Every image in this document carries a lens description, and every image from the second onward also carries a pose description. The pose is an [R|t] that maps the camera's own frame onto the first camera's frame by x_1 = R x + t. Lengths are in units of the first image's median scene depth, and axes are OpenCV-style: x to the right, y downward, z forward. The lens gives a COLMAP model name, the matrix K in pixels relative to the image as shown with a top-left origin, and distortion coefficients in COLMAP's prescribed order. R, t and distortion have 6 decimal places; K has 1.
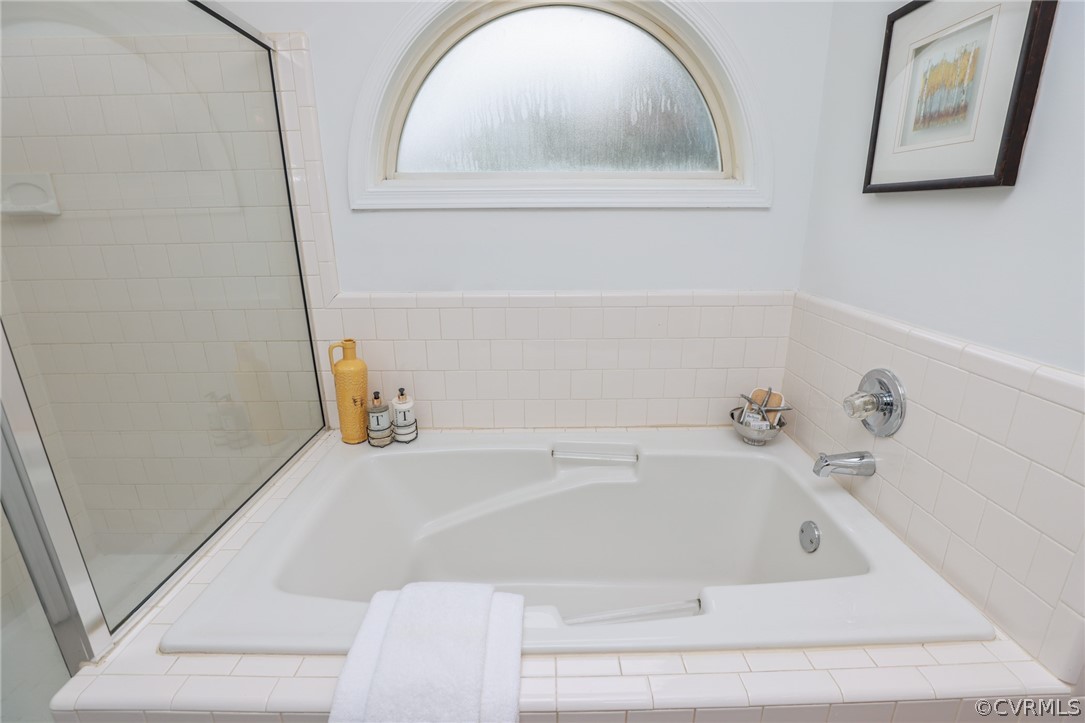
lens RADIAL K [[496.5, 0, 544.6], [0, 496.5, 358.3], [0, 0, 1]] dist [-0.021355, 0.000392]
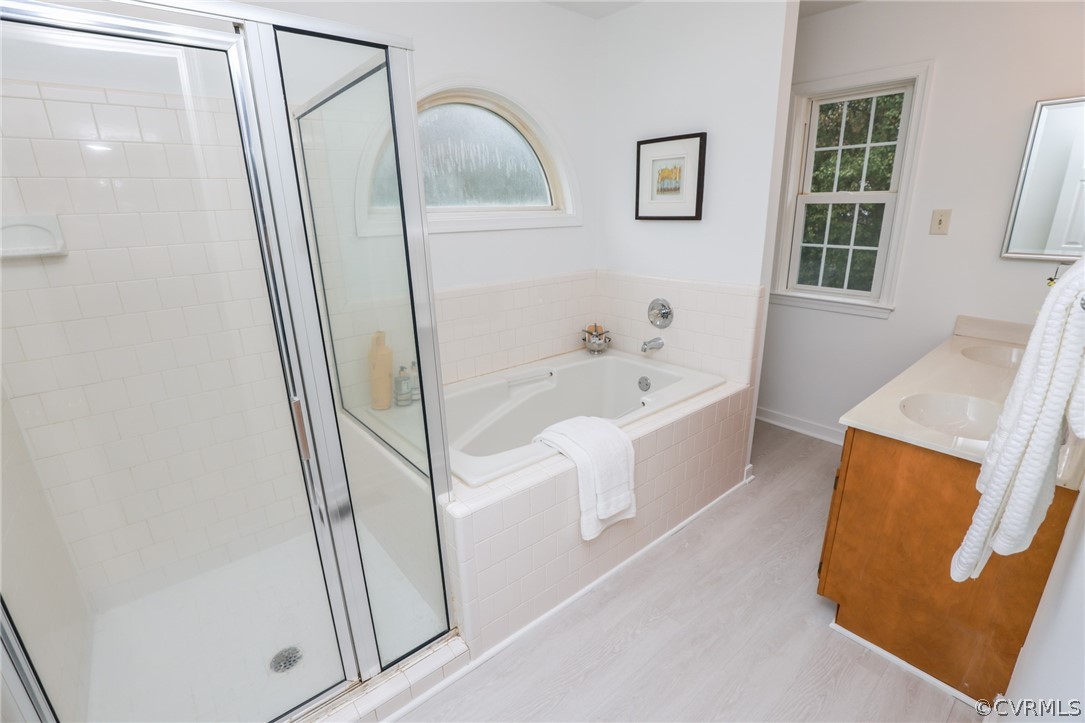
lens RADIAL K [[496.5, 0, 541.8], [0, 496.5, 360.6], [0, 0, 1]] dist [-0.021355, 0.000392]
pose [[0.776007, -0.192432, 0.600652, -1.166575], [0.190716, 0.979332, 0.067357, 0.046498], [-0.601199, 0.062284, 0.796669, -0.475479]]
